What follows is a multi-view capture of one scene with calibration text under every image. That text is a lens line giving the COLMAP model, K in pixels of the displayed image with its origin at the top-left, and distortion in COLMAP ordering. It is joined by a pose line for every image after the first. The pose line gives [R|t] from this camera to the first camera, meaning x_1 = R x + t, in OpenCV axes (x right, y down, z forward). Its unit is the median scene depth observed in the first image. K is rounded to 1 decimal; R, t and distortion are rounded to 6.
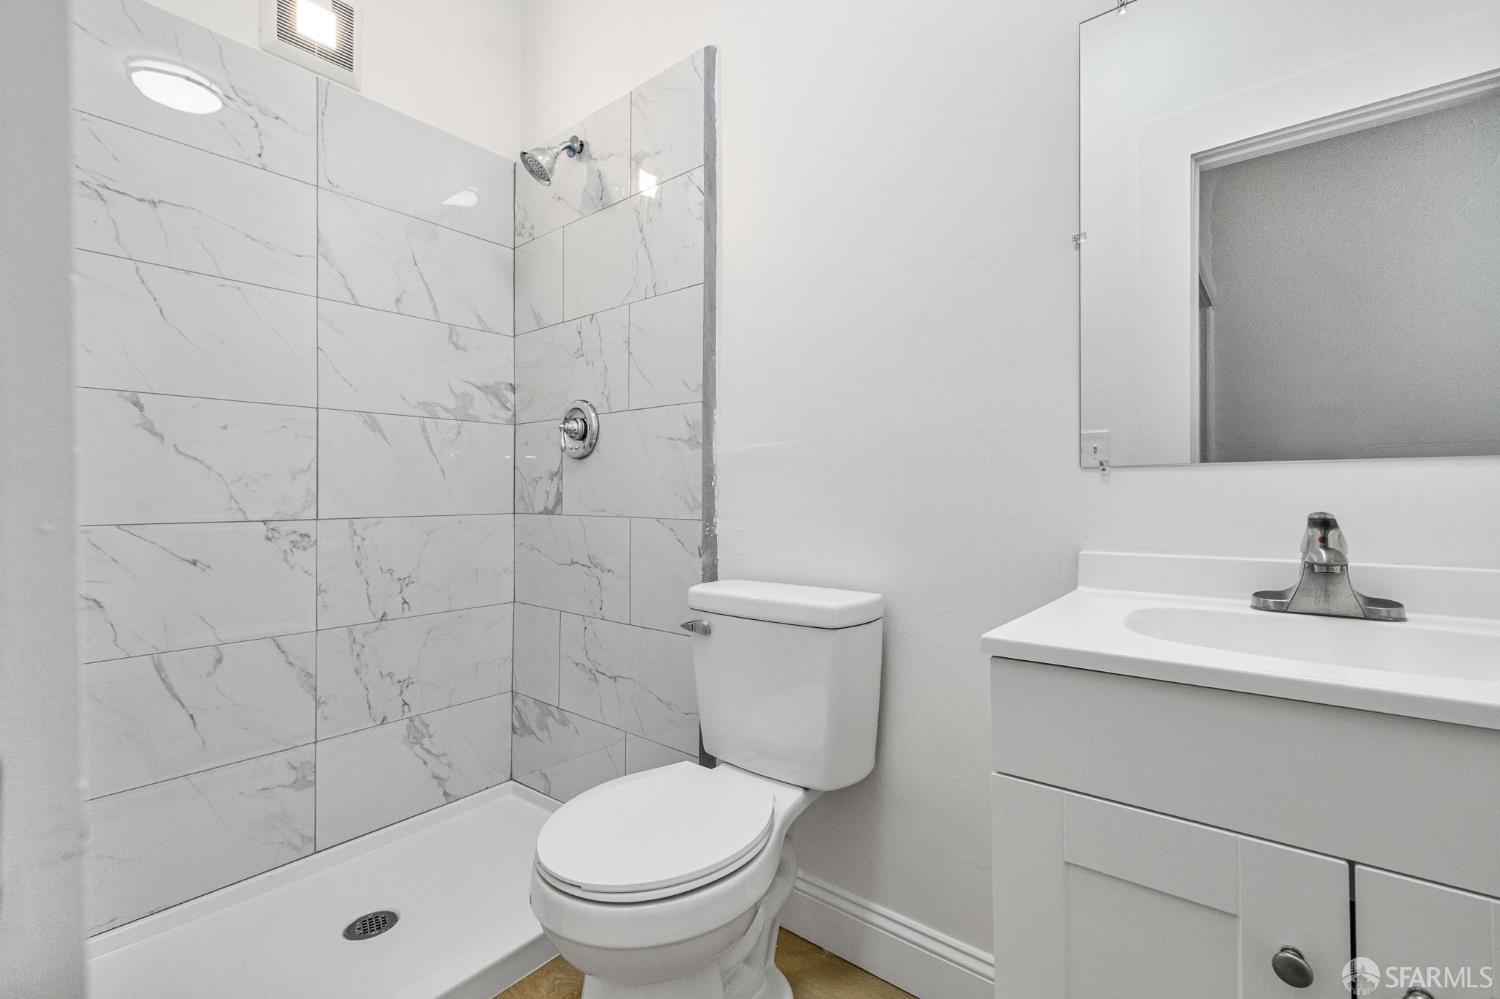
lens RADIAL K [[629.9, 0, 750.0], [0, 629.9, 499.5], [0, 0, 1]] dist [-0.000353, 0.000068]
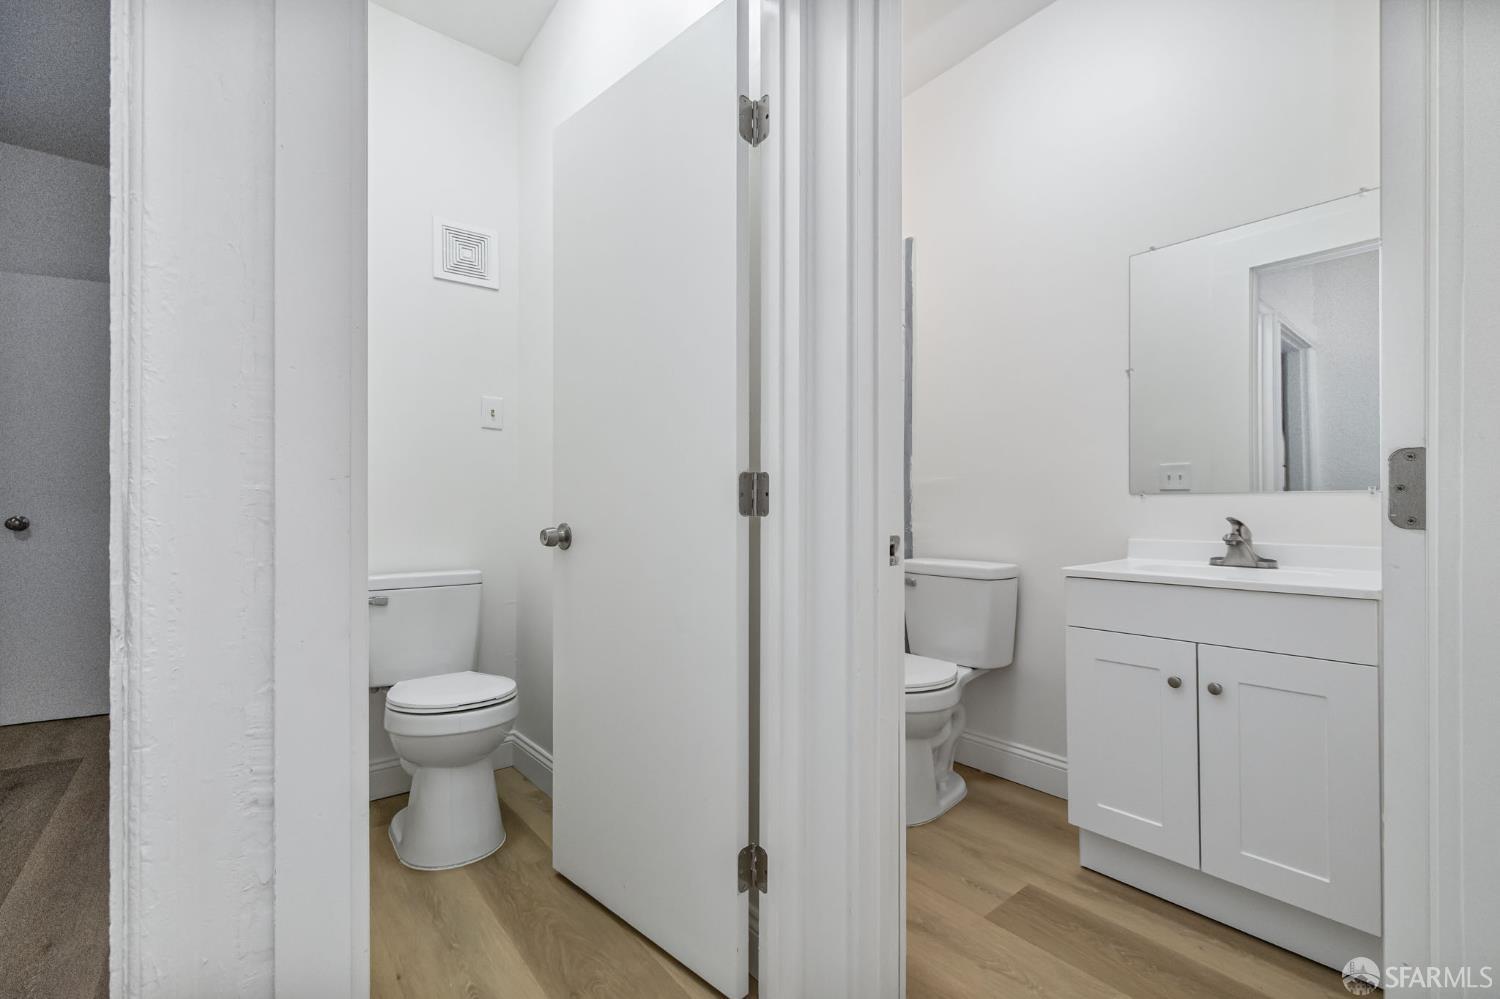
lens RADIAL K [[660.5, 0, 751.0], [0, 660.5, 512.0], [0, 0, 1]] dist [0.001124, 0.000091]
pose [[0.984853, 0.003528, -0.173356, -0.219108], [-0.002951, 0.999989, 0.003591, -0.001504], [0.173367, -0.003025, 0.984853, -1.022779]]
